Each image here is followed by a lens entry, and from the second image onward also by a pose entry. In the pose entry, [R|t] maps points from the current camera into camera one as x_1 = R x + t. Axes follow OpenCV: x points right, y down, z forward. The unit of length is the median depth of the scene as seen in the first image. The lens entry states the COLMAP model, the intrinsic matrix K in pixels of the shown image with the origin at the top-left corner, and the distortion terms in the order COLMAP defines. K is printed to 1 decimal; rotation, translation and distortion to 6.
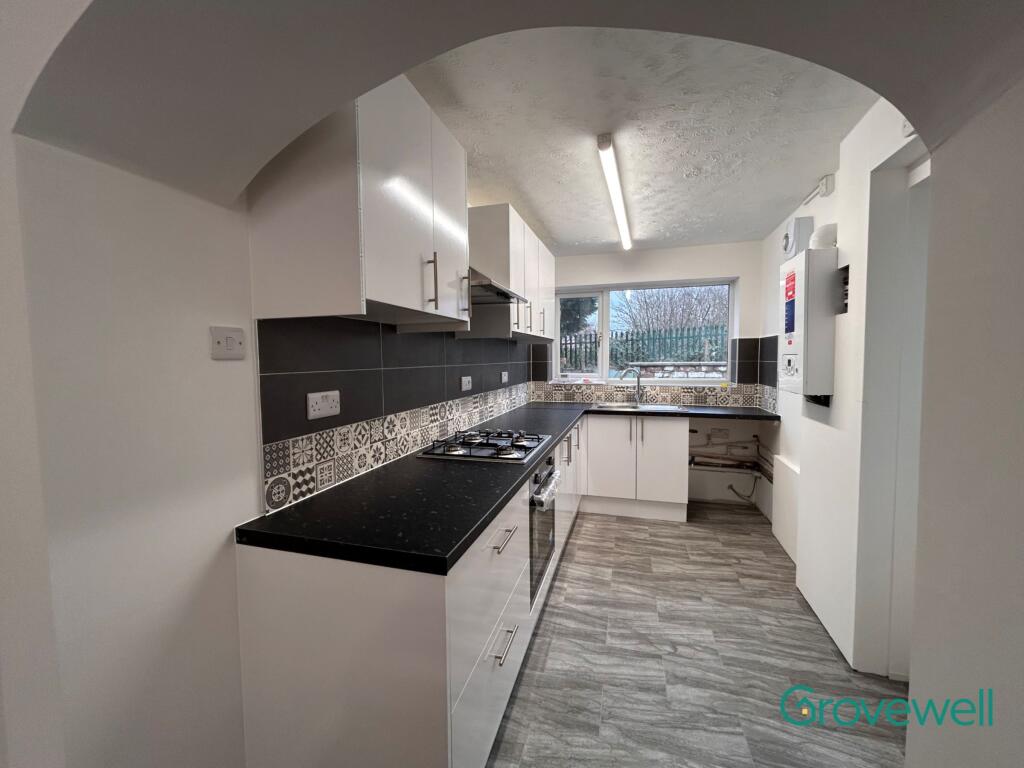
lens RADIAL K [[414.2, 0, 514.2], [0, 414.2, 383.1], [0, 0, 1]] dist [-0.001236, 0.001113]
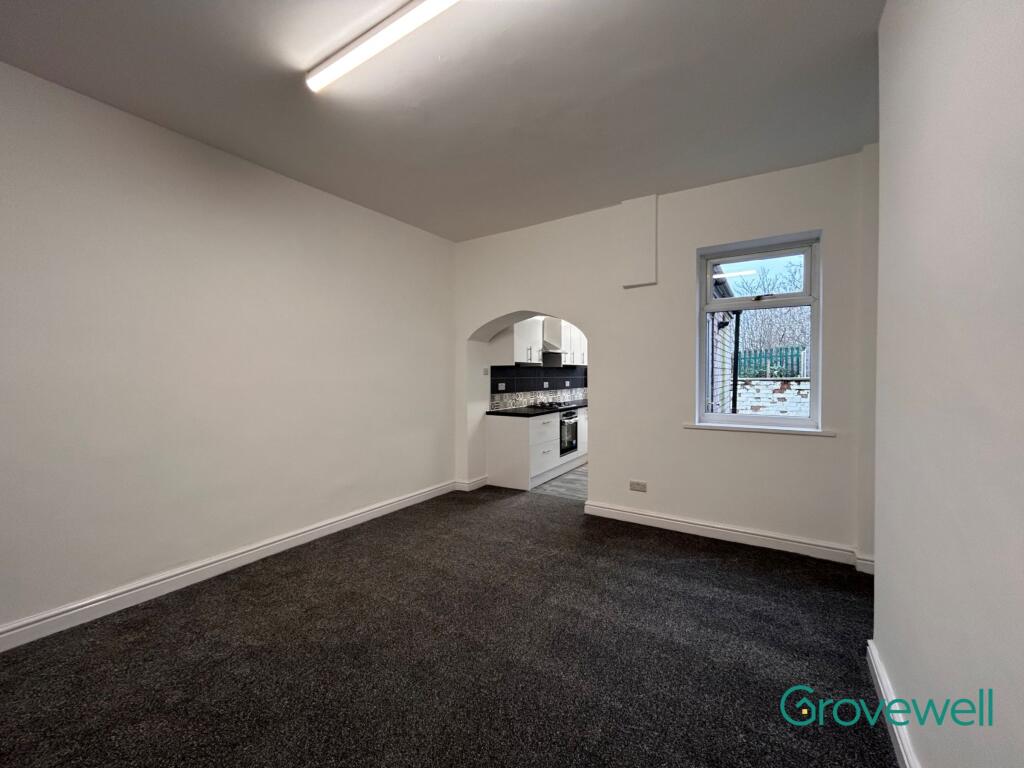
lens RADIAL K [[414.2, 0, 518.0], [0, 414.2, 381.8], [0, 0, 1]] dist [-0.001236, 0.001113]
pose [[0.965426, 0.009270, -0.260514, 0.489464], [-0.020690, 0.998940, -0.041128, 0.115193], [0.259857, 0.045096, 0.964594, -1.904322]]
